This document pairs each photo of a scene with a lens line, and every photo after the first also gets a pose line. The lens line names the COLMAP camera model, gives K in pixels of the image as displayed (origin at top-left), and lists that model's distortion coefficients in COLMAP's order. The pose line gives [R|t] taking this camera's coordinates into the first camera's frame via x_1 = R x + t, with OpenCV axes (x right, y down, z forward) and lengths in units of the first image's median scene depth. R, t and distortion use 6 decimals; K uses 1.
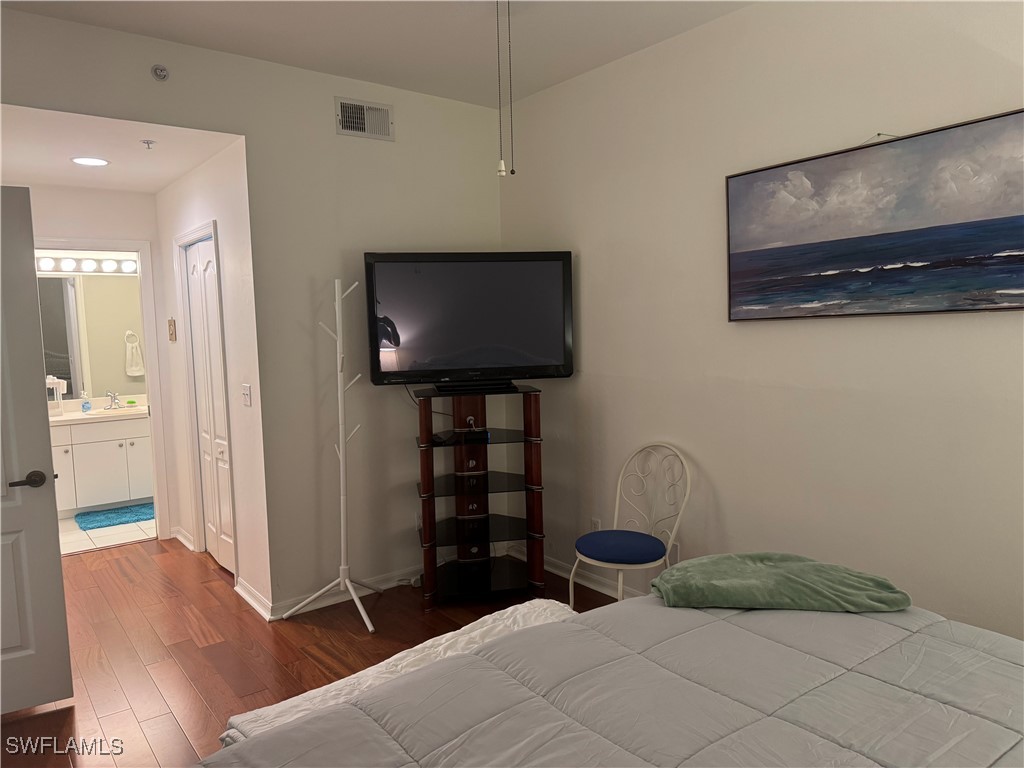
lens RADIAL K [[719.0, 0, 511.2], [0, 719.0, 385.2], [0, 0, 1]] dist [0.088449, -0.101759]
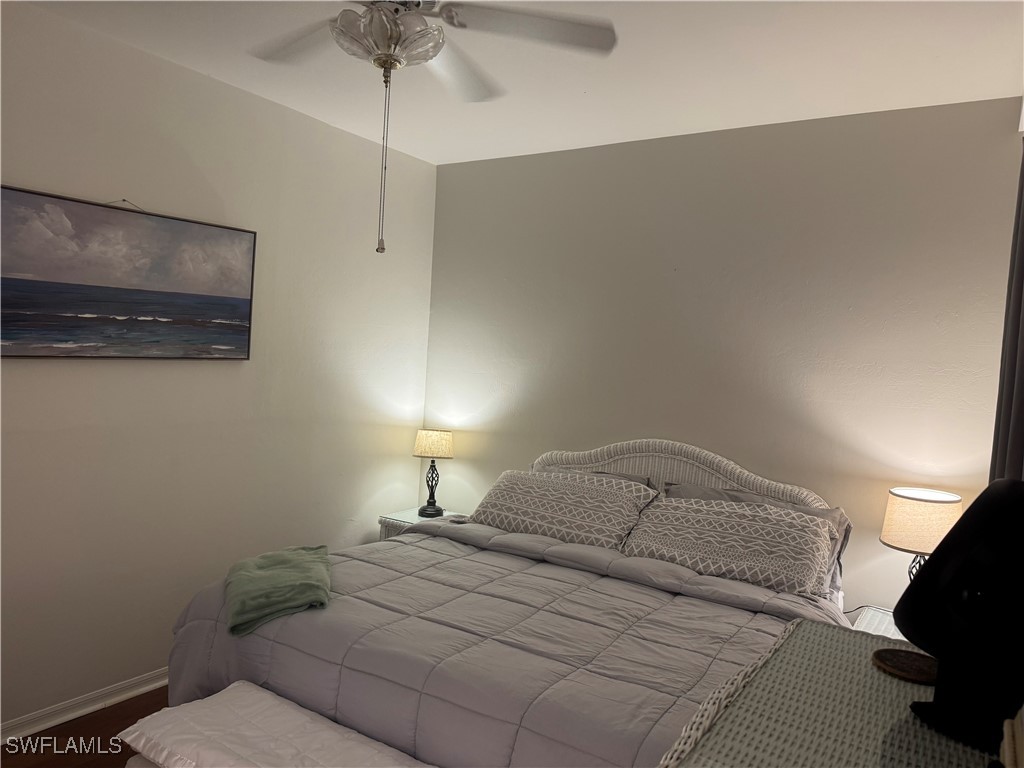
lens RADIAL K [[719.0, 0, 511.8], [0, 719.0, 384.5], [0, 0, 1]] dist [0.088449, -0.101759]
pose [[-0.319969, -0.027702, 0.947023, -0.774543], [0.040589, 0.998254, 0.042915, -0.080744], [-0.946558, 0.052170, -0.318286, 0.803449]]
